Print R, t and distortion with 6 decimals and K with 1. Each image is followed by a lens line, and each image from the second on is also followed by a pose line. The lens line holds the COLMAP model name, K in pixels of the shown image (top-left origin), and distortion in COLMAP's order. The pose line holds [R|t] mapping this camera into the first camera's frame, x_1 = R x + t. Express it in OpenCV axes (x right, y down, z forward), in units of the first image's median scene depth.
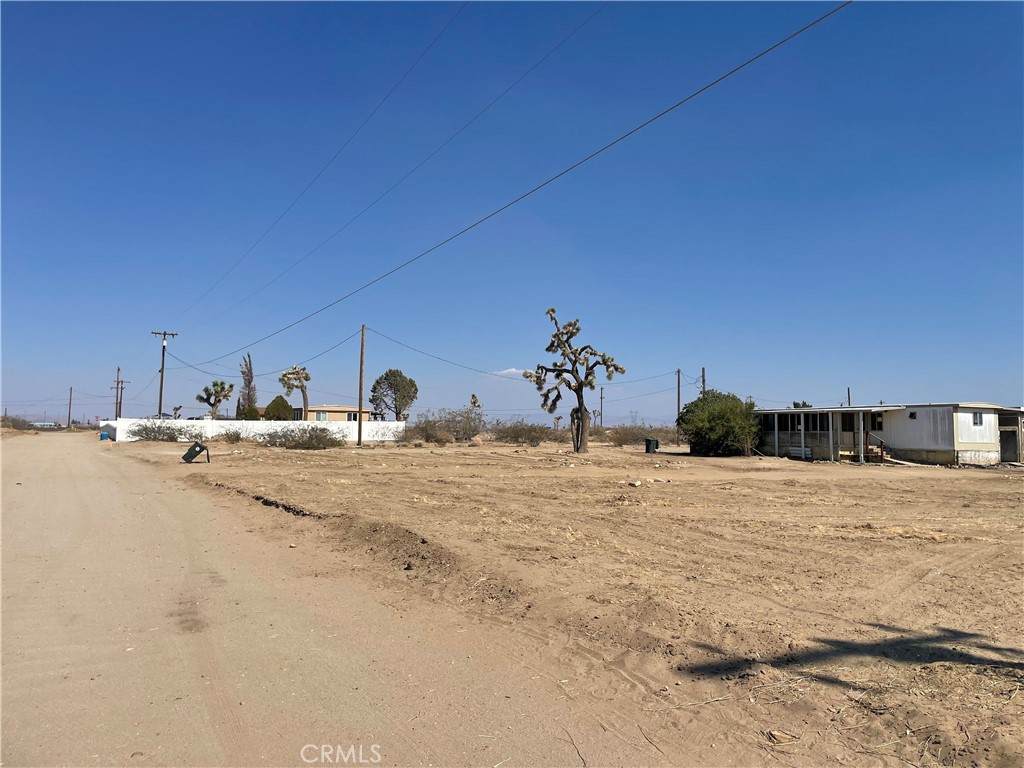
lens RADIAL K [[784.4, 0, 515.8], [0, 784.4, 379.2], [0, 0, 1]] dist [0.090174, -0.132187]
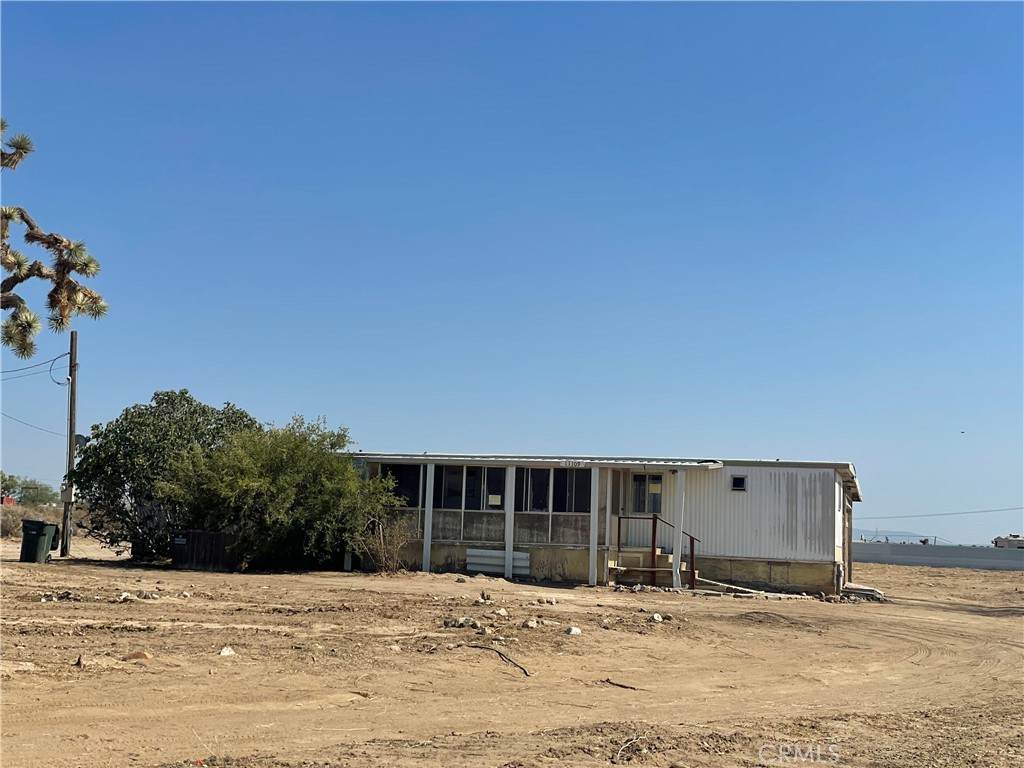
lens RADIAL K [[1543.0, 0, 494.4], [0, 1543.0, 384.2], [0, 0, 1]] dist [0.128907, -0.071439]
pose [[0.651006, 0.090575, 0.753649, -0.251846], [-0.080754, 0.995485, -0.049883, 0.042196], [-0.754764, -0.028386, 0.655382, 0.498328]]
